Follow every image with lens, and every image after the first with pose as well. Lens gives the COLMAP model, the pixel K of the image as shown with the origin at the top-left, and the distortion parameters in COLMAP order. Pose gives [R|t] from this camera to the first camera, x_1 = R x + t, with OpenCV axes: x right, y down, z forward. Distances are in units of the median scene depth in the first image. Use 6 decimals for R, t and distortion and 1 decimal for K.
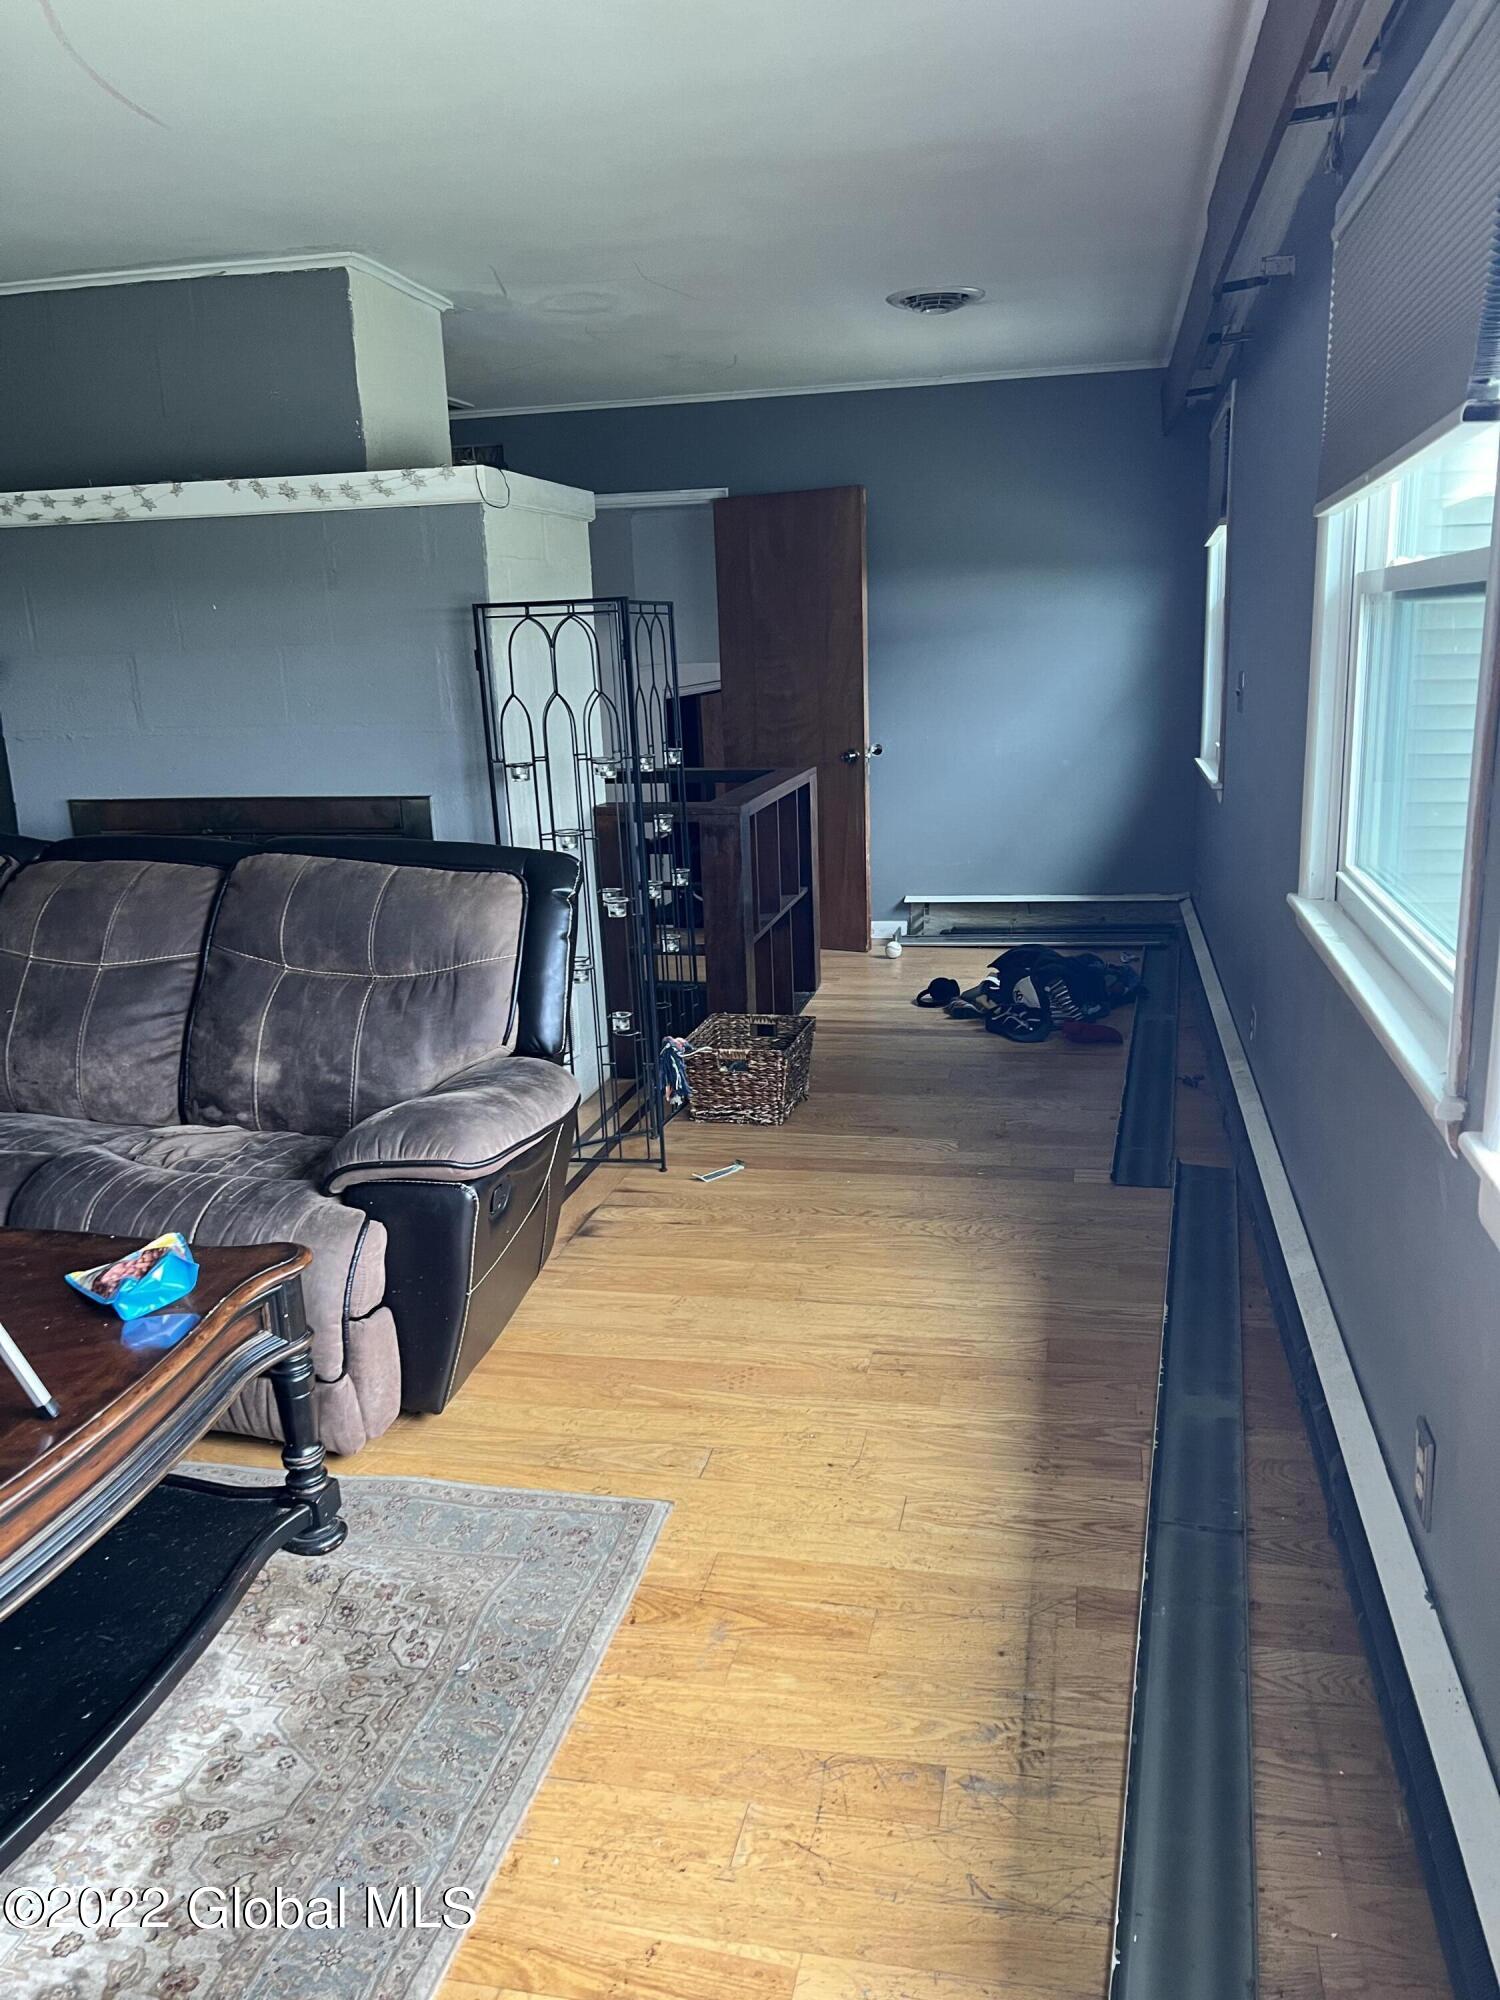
lens RADIAL K [[1506.5, 0, 746.6], [0, 1506.5, 1010.1], [0, 0, 1]] dist [0.058874, -0.057007]
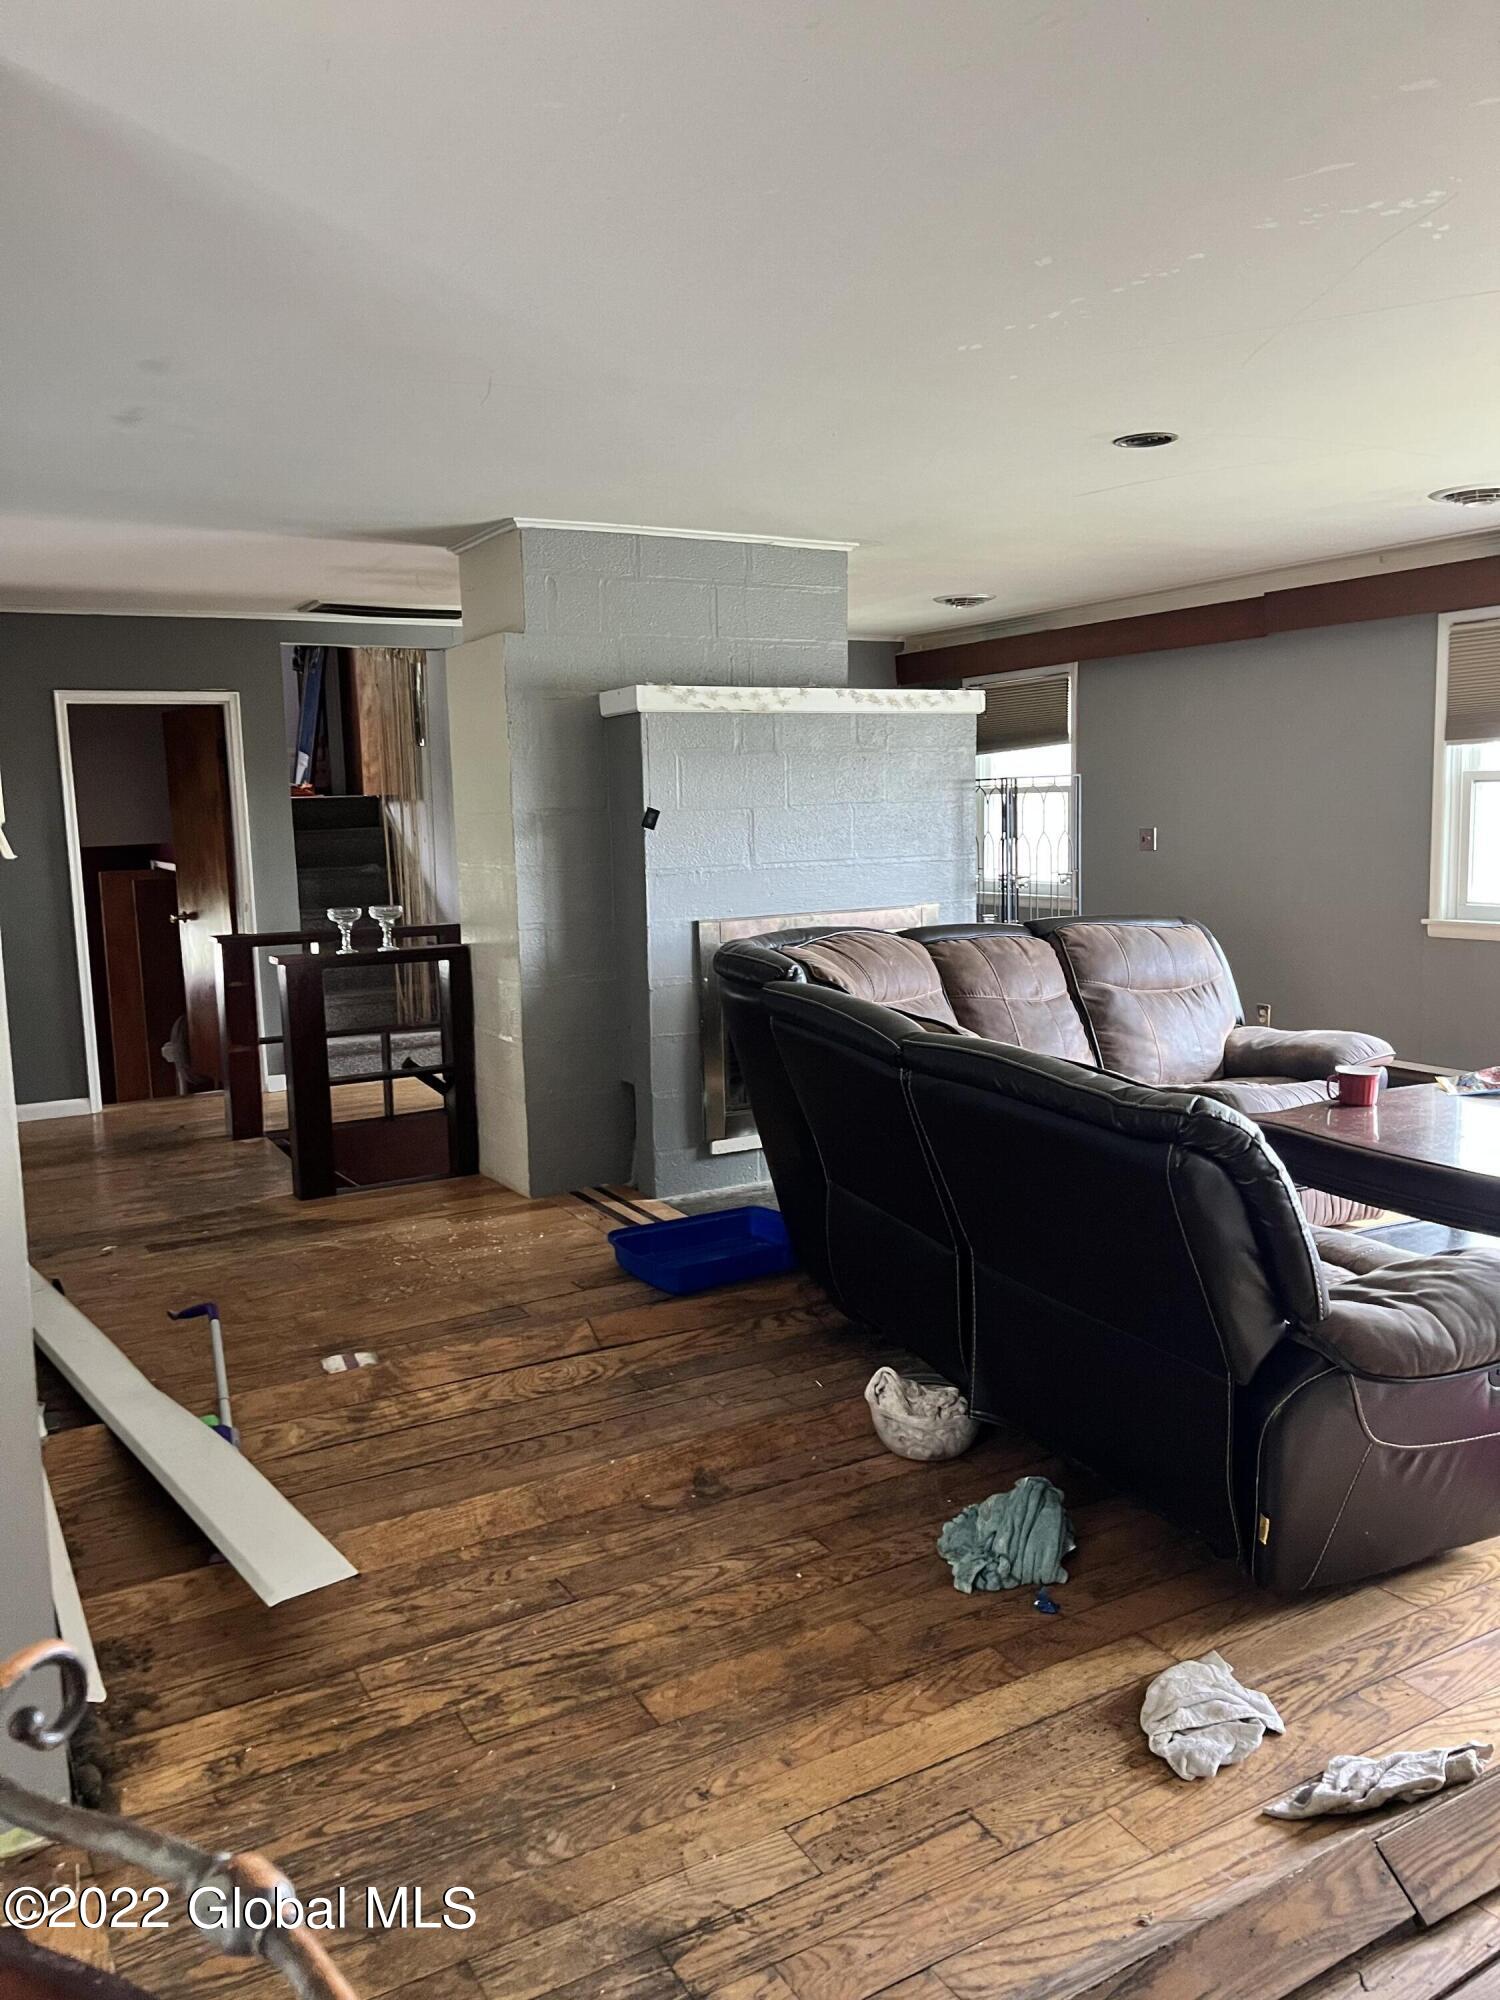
lens RADIAL K [[1506.5, 0, 751.1], [0, 1506.5, 1003.8], [0, 0, 1]] dist [0.058874, -0.057007]
pose [[0.729251, -0.072928, 0.680349, -1.835472], [0.166410, 0.983353, -0.072963, 0.040612], [-0.663702, 0.166425, 0.729248, 0.098873]]
